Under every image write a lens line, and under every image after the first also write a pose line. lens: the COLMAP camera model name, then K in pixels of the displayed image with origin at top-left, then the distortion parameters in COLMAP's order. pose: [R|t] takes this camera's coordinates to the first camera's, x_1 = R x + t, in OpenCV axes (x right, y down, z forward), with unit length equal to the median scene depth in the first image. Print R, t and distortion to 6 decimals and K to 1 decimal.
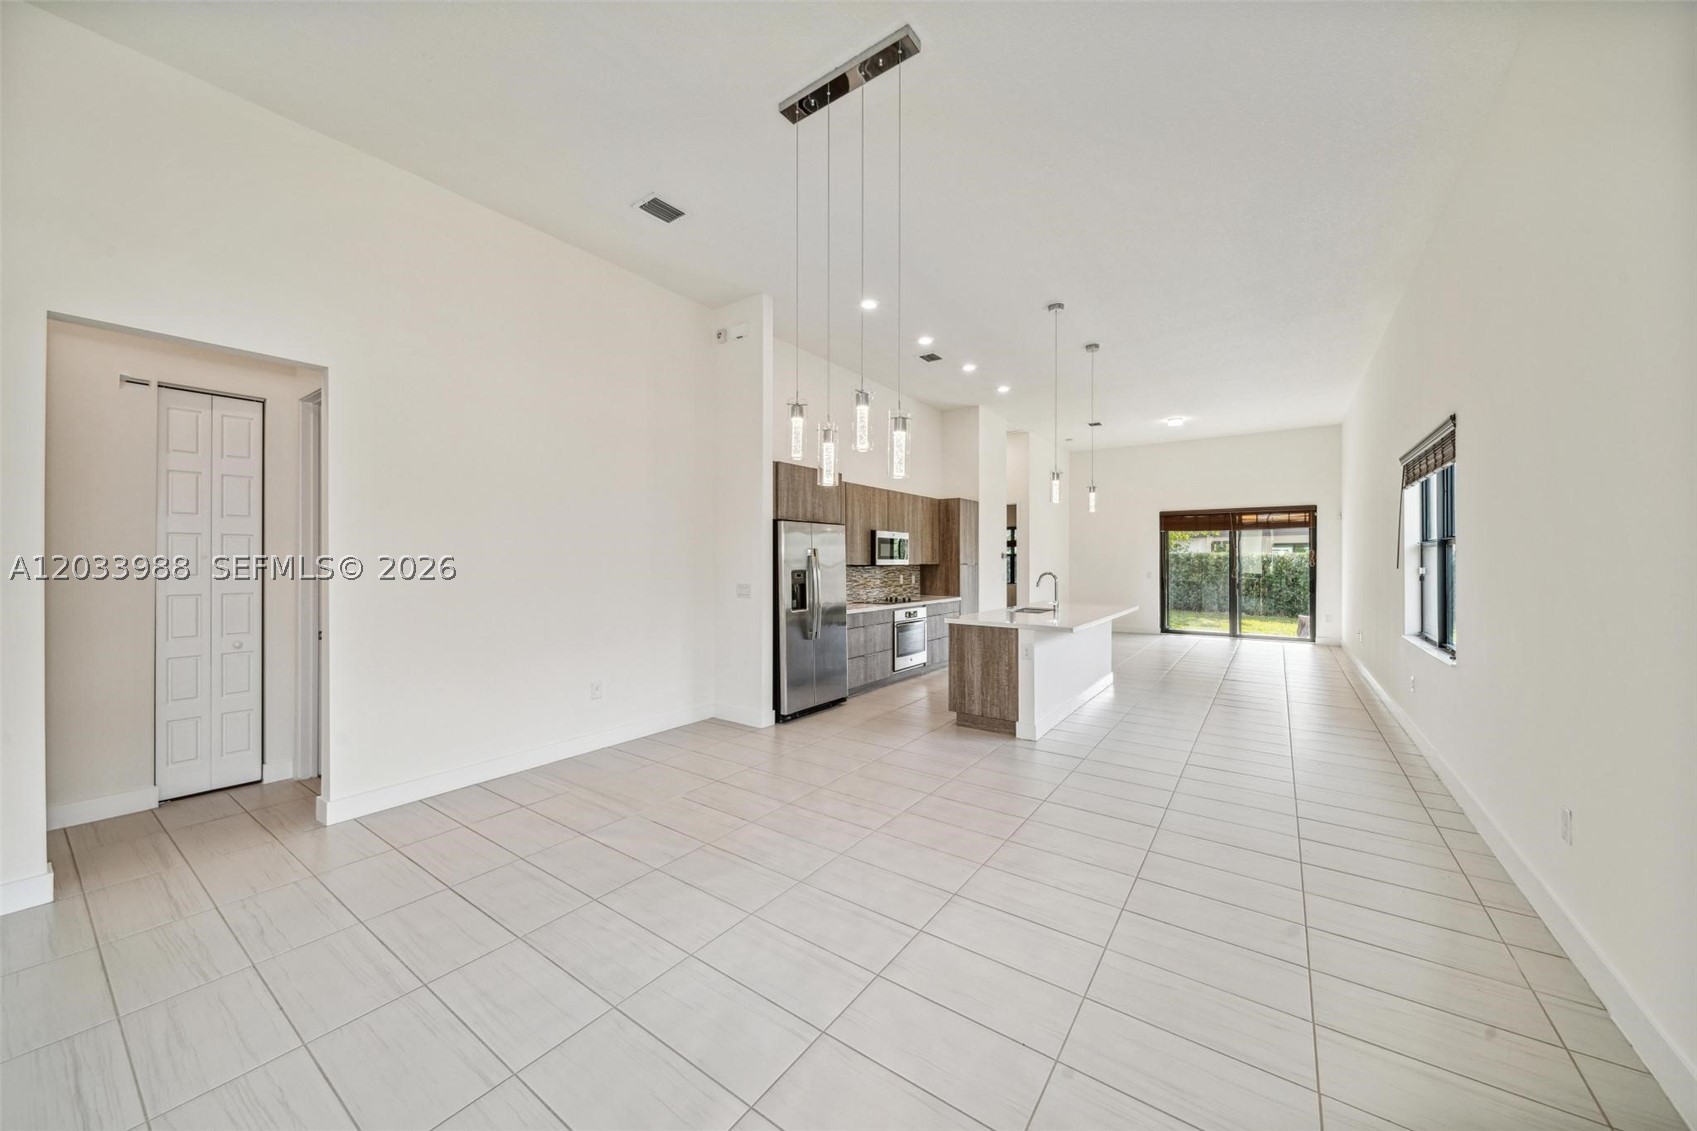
lens RADIAL K [[598.1, 0, 853.4], [0, 598.1, 556.9], [0, 0, 1]] dist [0.017050, 0.000133]
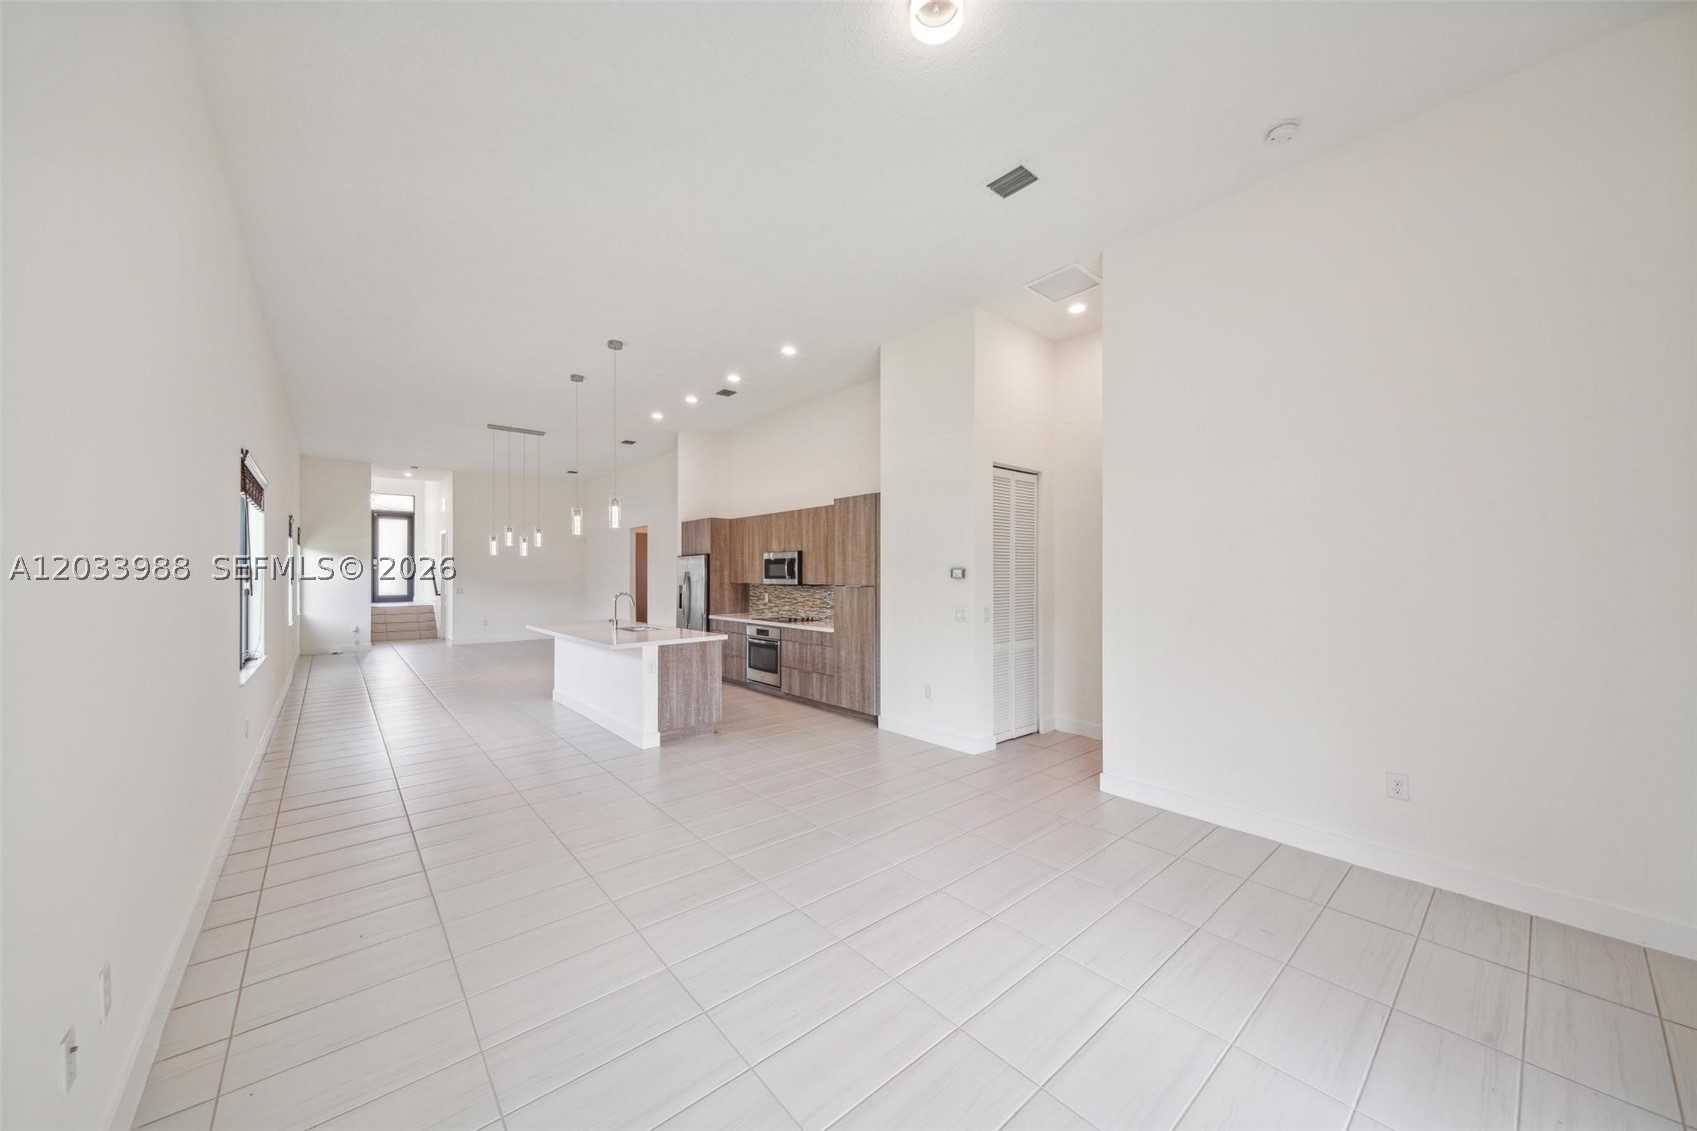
lens RADIAL K [[595.3, 0, 848.5], [0, 595.3, 565.5], [0, 0, 1]] dist [0.017116, -0.006620]
pose [[-0.247407, -0.013627, -0.968816, 0.882390], [0.008658, 0.999830, -0.016274, -0.000969], [0.968873, -0.012414, -0.247247, 1.166646]]
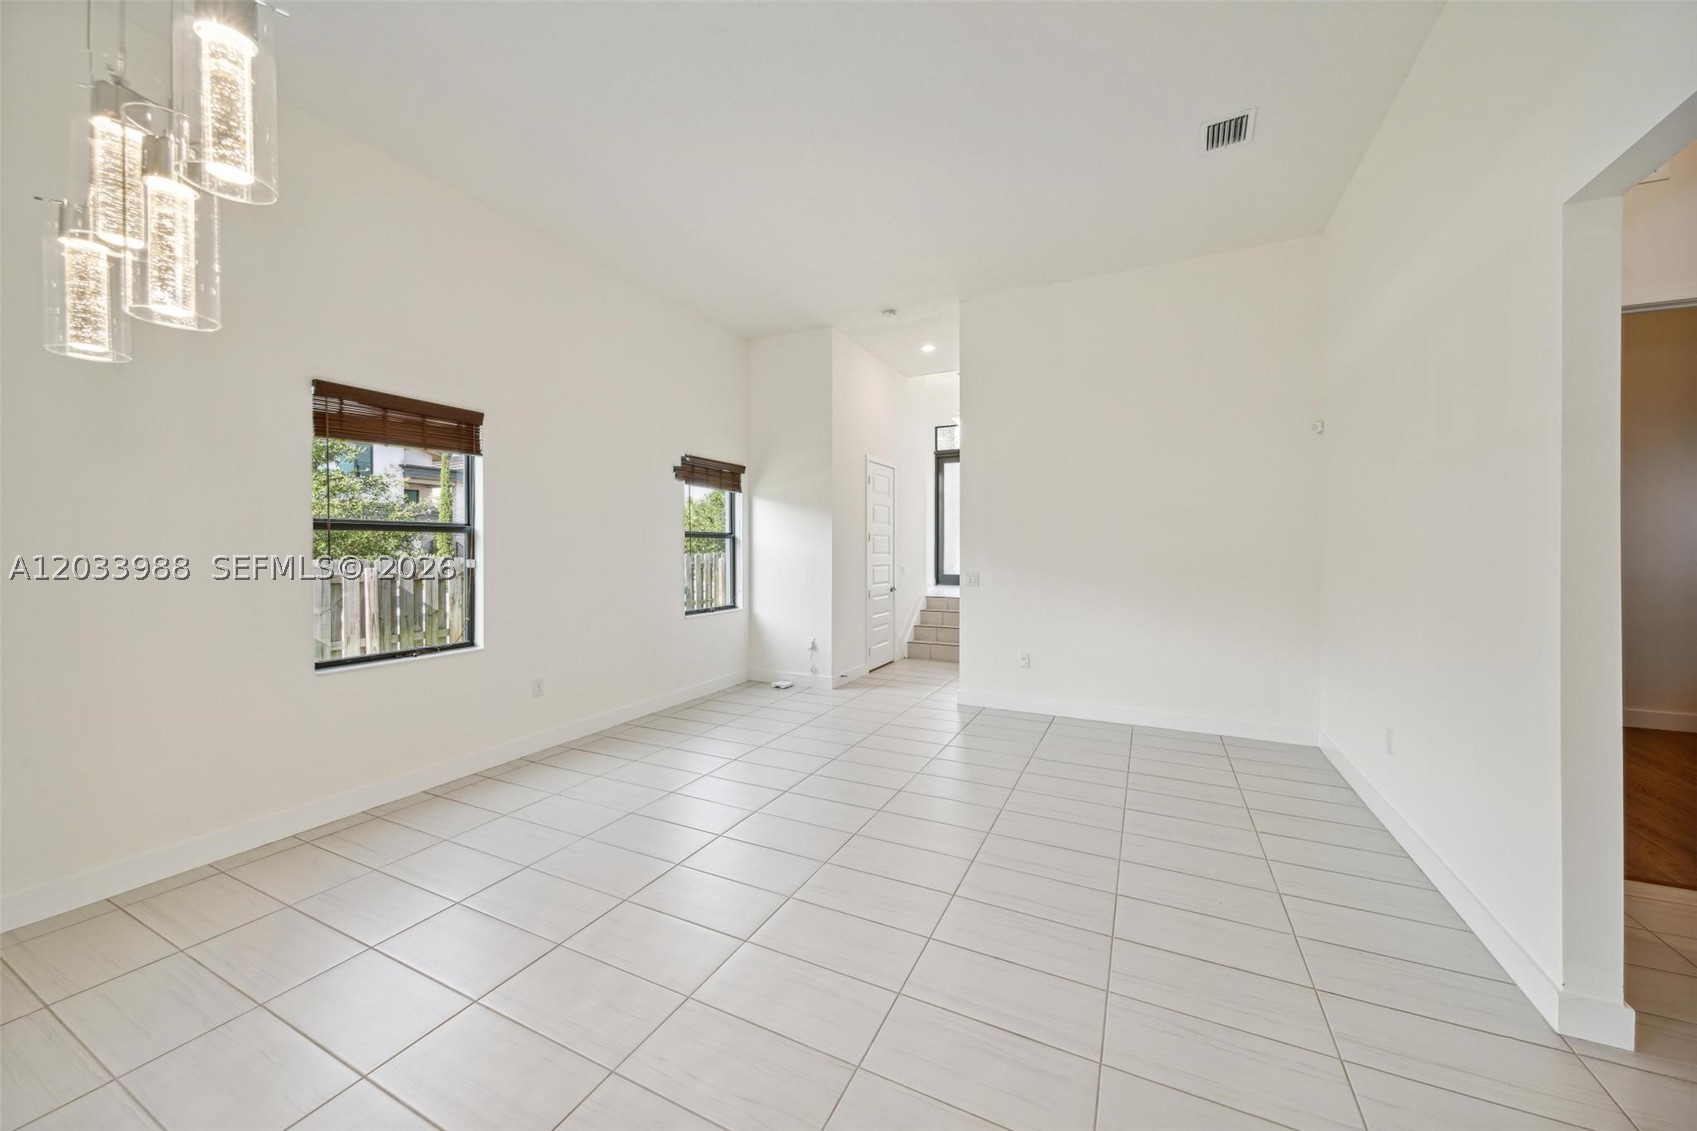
lens RADIAL K [[609.4, 0, 855.2], [0, 609.4, 550.1], [0, 0, 1]] dist [0.020012, -0.006332]
pose [[-0.987065, -0.001346, -0.160313, -0.114756], [-0.000971, 0.999997, -0.002412, -0.000899], [0.160316, -0.002225, -0.987063, 0.467965]]
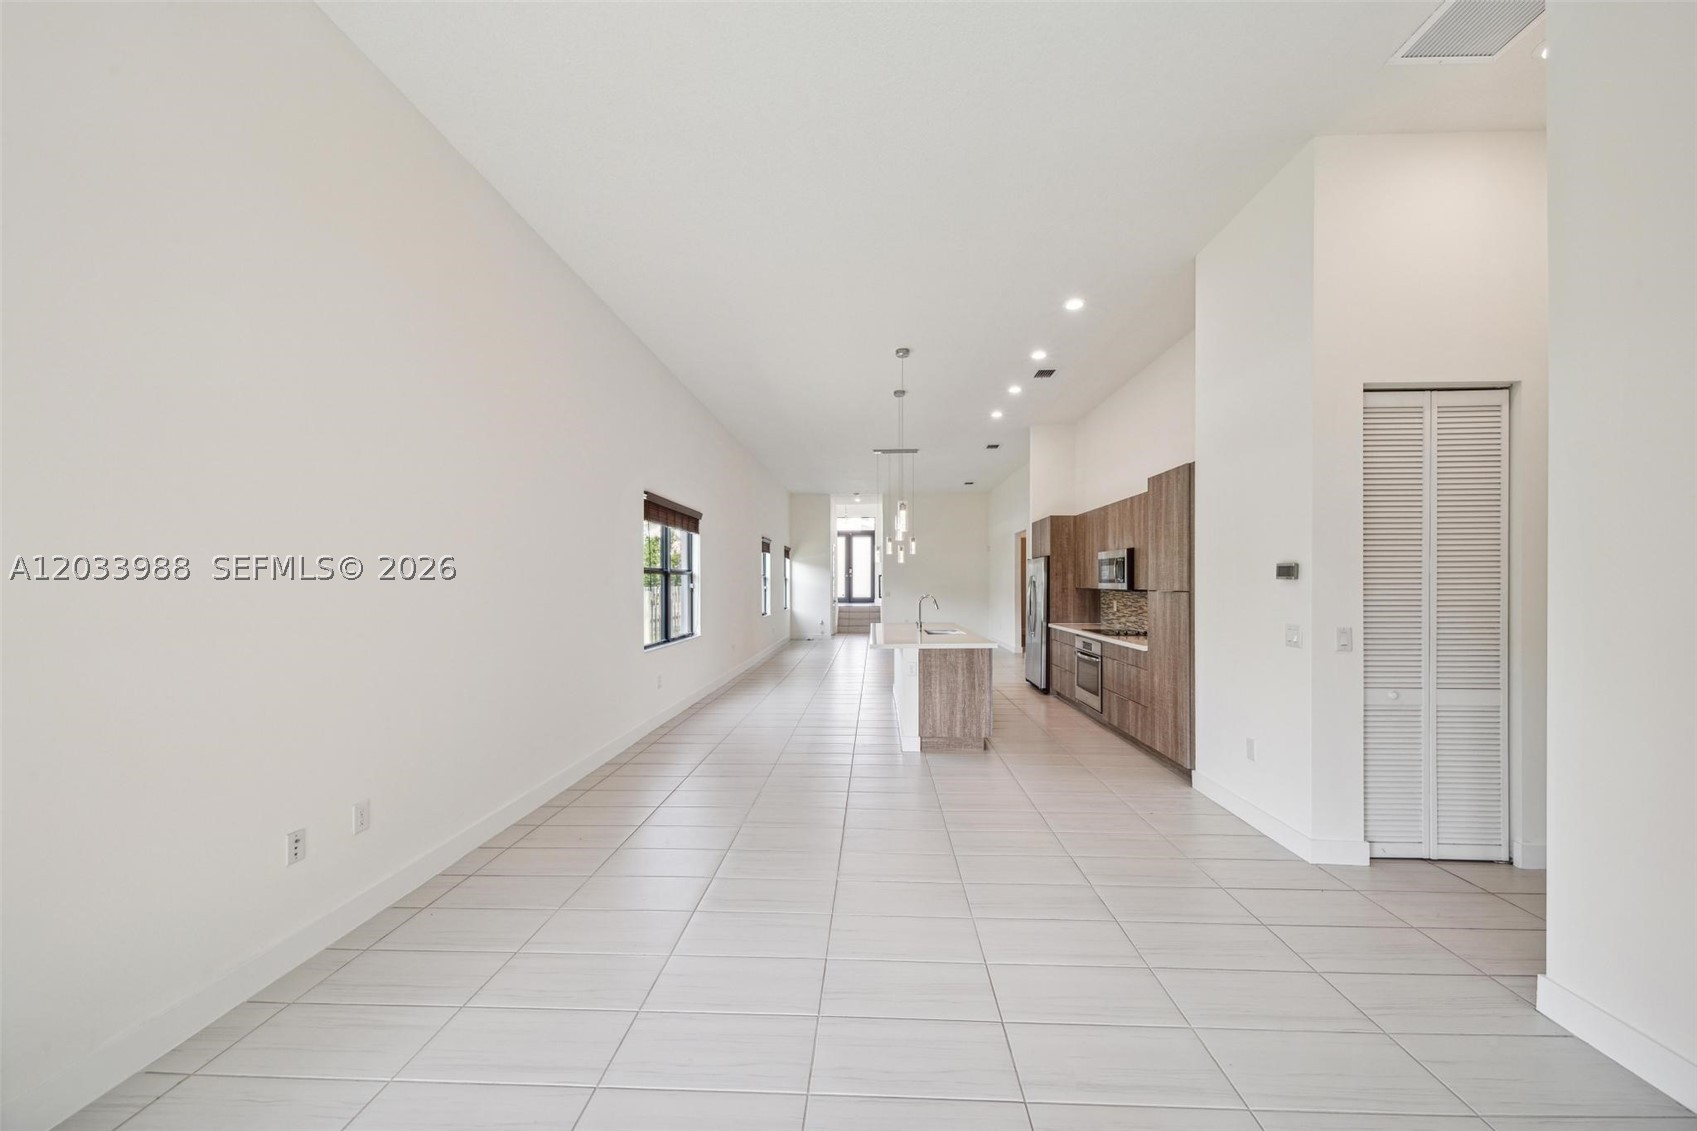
lens RADIAL K [[601.4, 0, 854.1], [0, 601.4, 573.3], [0, 0, 1]] dist [0.016357, -0.006389]
pose [[-0.839385, -0.008051, -0.543477, 0.721722], [0.004507, 0.999753, -0.021772, 0.006521], [0.543518, -0.020725, -0.839142, 1.298900]]
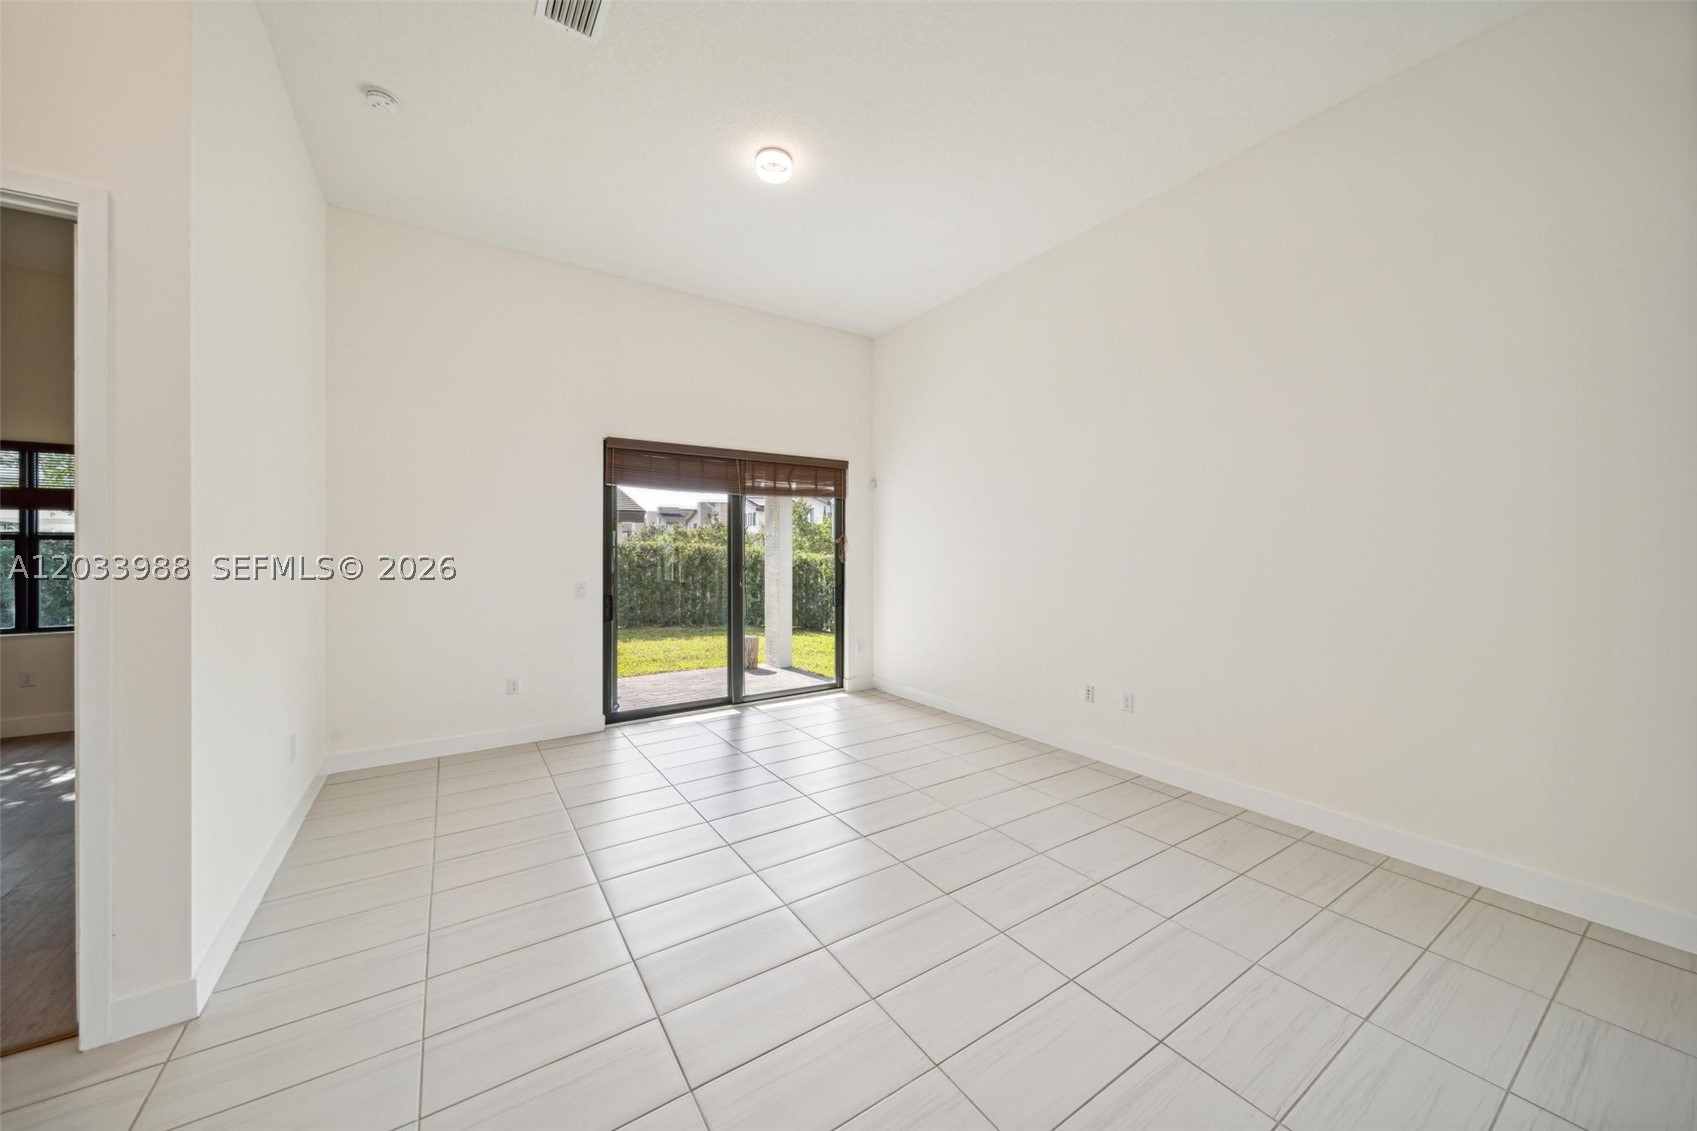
lens RADIAL K [[609.4, 0, 855.2], [0, 609.4, 550.1], [0, 0, 1]] dist [0.020012, -0.006332]
pose [[0.357333, -0.000005, 0.933977, 0.239162], [-0.003956, 0.999991, 0.001519, 0.002545], [-0.933969, -0.004237, 0.357330, 0.934265]]
